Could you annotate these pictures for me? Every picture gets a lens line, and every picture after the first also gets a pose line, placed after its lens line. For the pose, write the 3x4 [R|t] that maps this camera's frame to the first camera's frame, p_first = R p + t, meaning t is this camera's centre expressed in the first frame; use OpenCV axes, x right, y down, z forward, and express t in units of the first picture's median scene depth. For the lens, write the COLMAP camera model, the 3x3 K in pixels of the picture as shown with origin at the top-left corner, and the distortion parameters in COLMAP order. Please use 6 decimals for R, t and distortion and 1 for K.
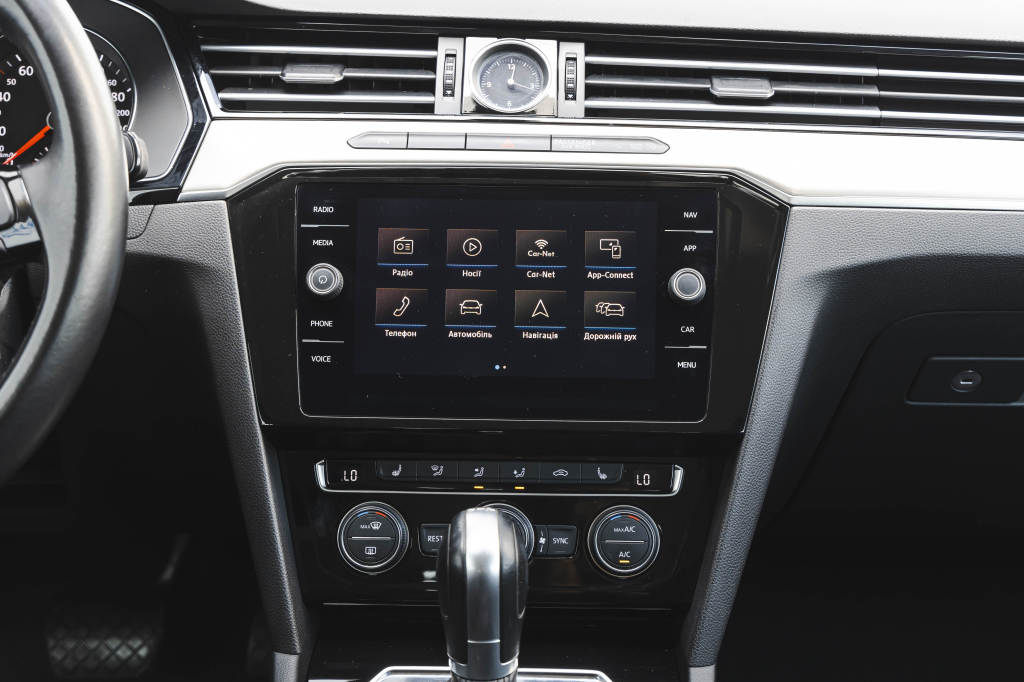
lens RADIAL K [[1648.8, 0, 541.1], [0, 1648.8, 309.4], [0, 0, 1]] dist [0.004537, 0.000000]
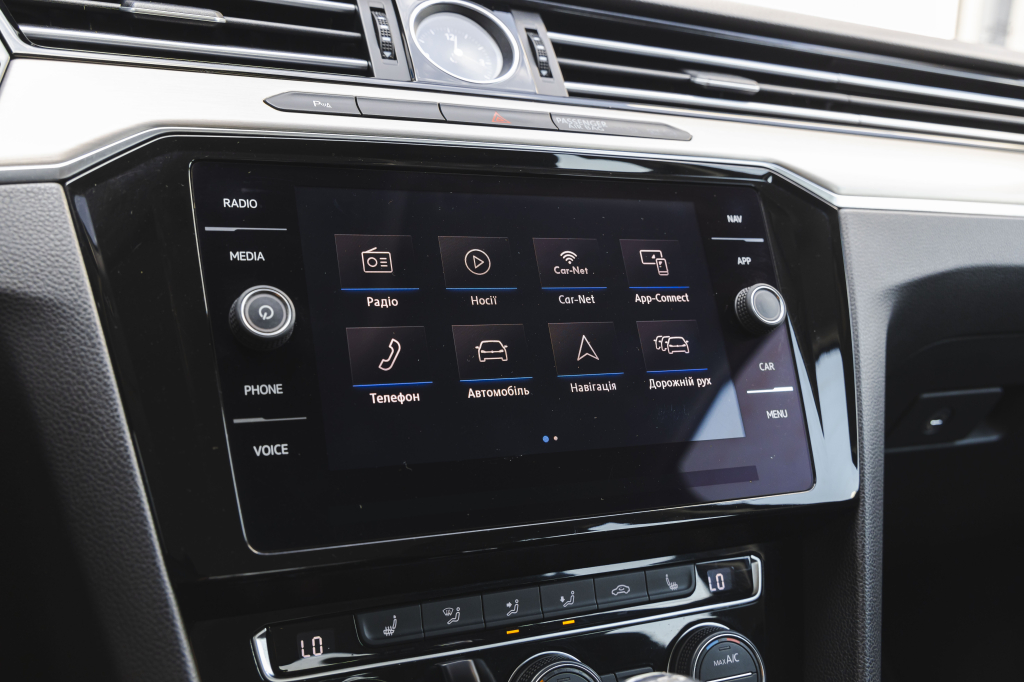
lens RADIAL K [[1009.4, 0, 512.3], [0, 1009.4, 336.4], [0, 0, 1]] dist [0.021671, 0.000000]
pose [[0.900580, -0.038516, 0.432981, -0.204615], [0.082696, 0.993057, -0.083666, 0.026594], [-0.426752, 0.111154, 0.897512, 0.633905]]
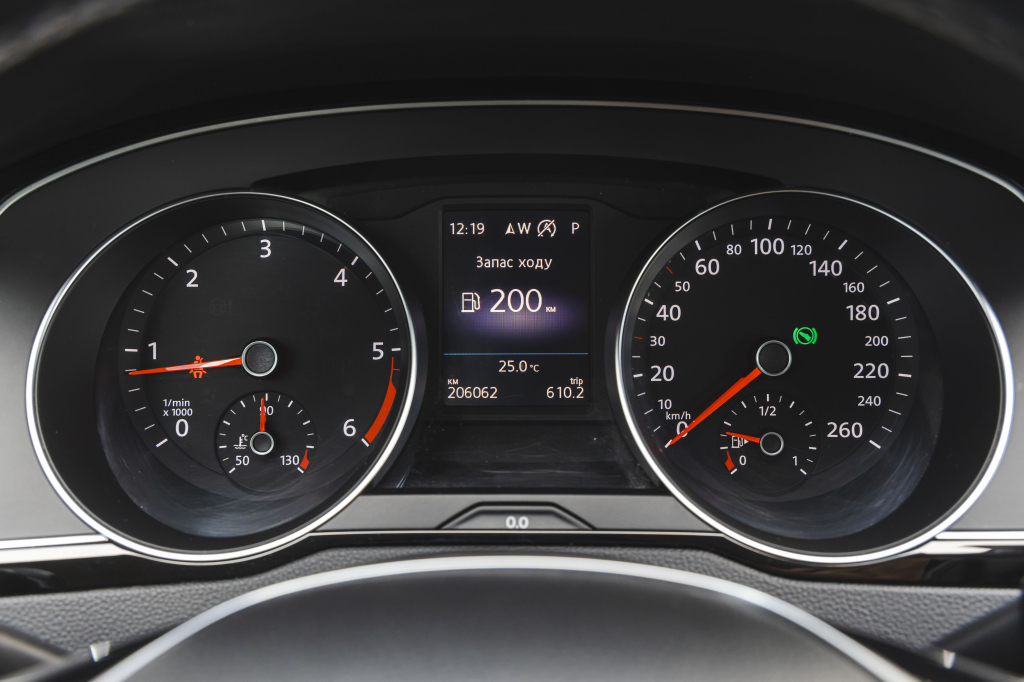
lens RADIAL K [[1009.4, 0, 510.2], [0, 1009.4, 339.2], [0, 0, 1]] dist [0.021671, 0.000000]
pose [[0.998077, 0.006485, -0.061642, -0.396733], [-0.003182, 0.998561, 0.053529, -0.152686], [0.061900, -0.053230, 0.996662, 0.713270]]
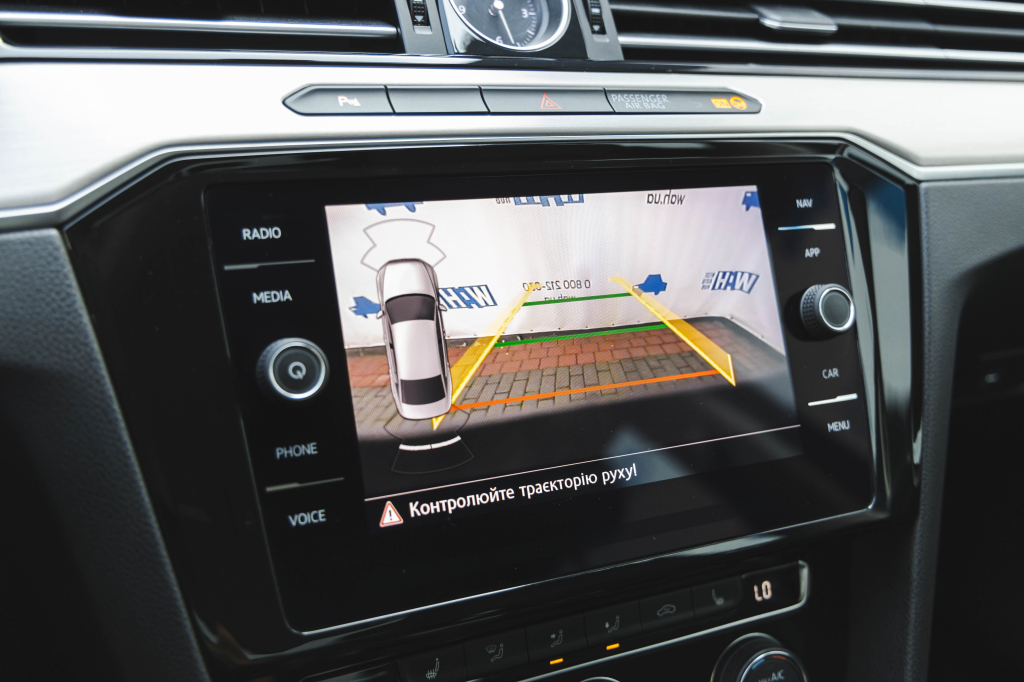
lens RADIAL K [[1009.4, 0, 509.7], [0, 1009.4, 338.8], [0, 0, 1]] dist [0.021671, 0.000000]
pose [[0.902244, -0.113959, 0.415895, -0.199700], [0.071461, 0.990627, 0.116413, -0.059283], [-0.425263, -0.075313, 0.901931, 0.671382]]
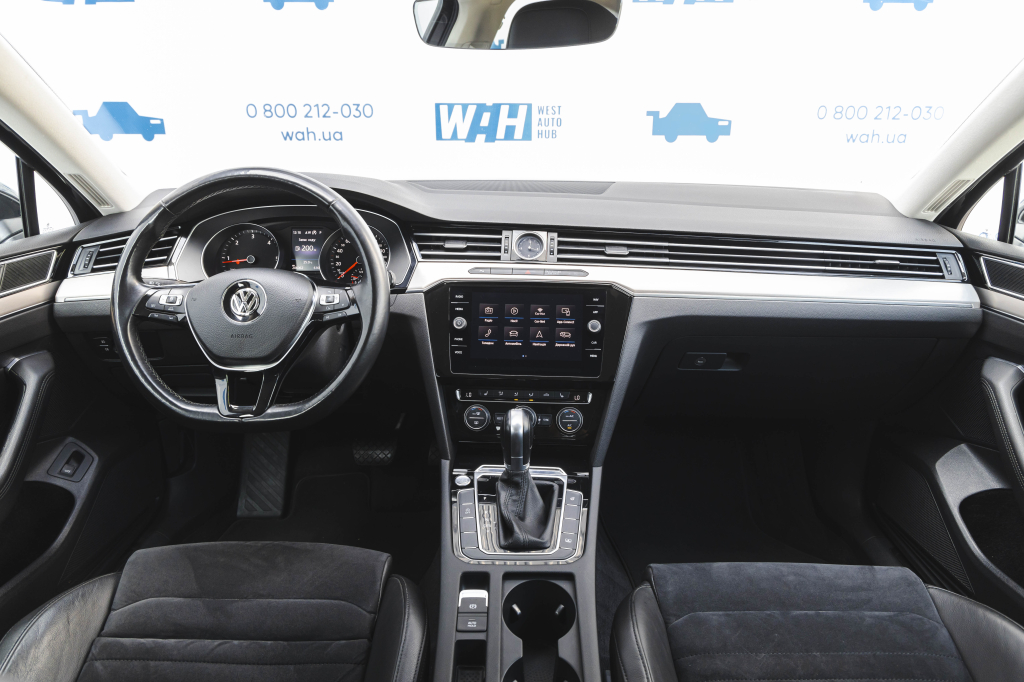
lens RADIAL K [[704.7, 0, 519.0], [0, 704.7, 344.2], [0, 0, 1]] dist [0.005362, -0.004908]
pose [[0.999177, 0.010260, -0.039255, 0.011502], [-0.008169, 0.998558, 0.053064, -0.044845], [0.039743, -0.052699, 0.997819, -0.150924]]
